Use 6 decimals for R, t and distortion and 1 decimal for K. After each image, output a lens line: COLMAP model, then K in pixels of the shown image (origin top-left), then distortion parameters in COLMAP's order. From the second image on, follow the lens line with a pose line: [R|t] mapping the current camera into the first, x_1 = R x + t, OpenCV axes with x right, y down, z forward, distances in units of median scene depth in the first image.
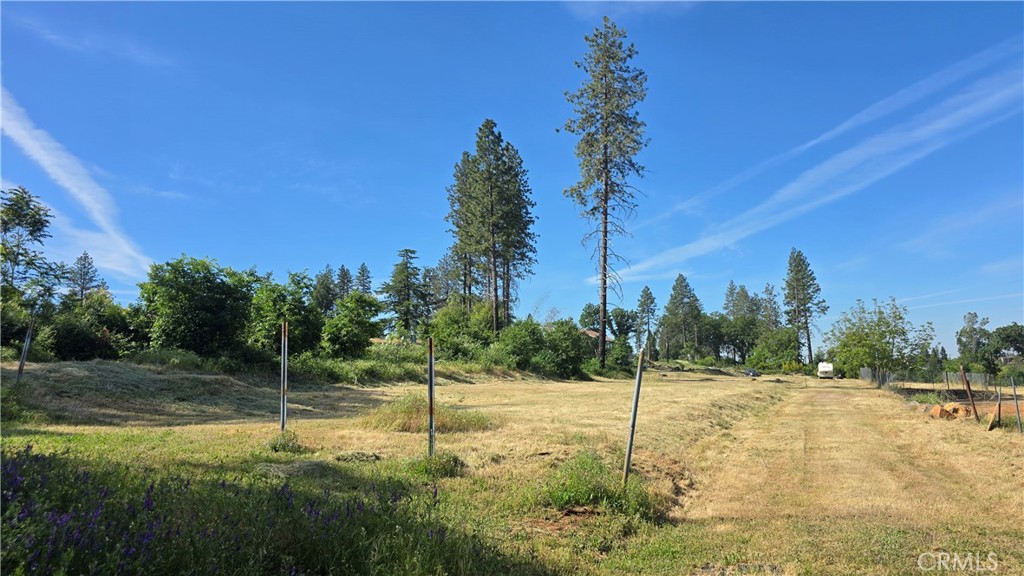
lens RADIAL K [[680.2, 0, 512.0], [0, 680.2, 288.0], [0, 0, 1]] dist [0.006986, -0.001298]
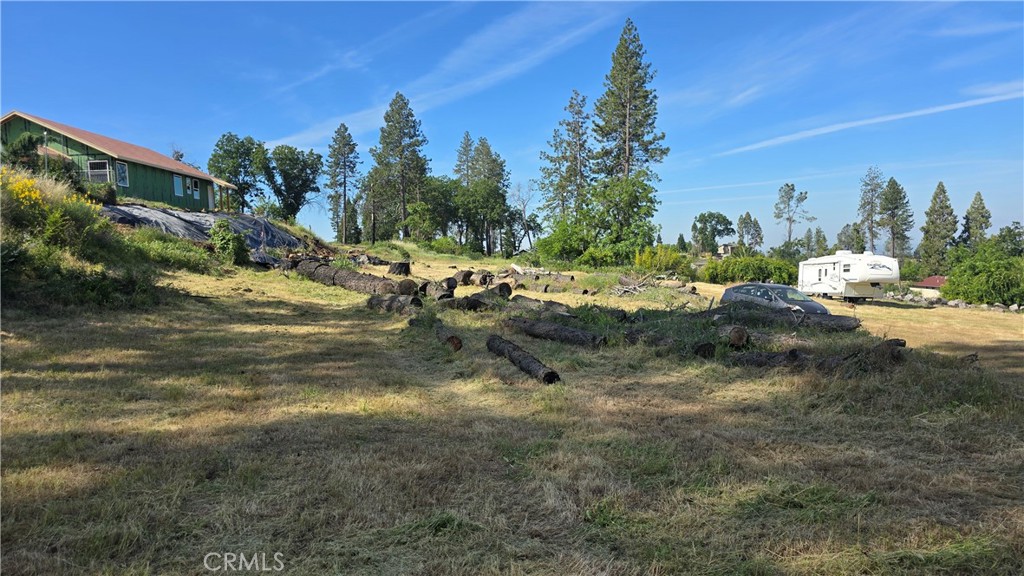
lens RADIAL K [[680.2, 0, 512.0], [0, 680.2, 288.0], [0, 0, 1]] dist [0.006986, -0.001298]
pose [[0.912431, -0.010373, 0.409100, 0.083898], [-0.058954, 0.985919, 0.156486, 0.039541], [-0.404963, -0.166901, 0.898971, 0.358444]]
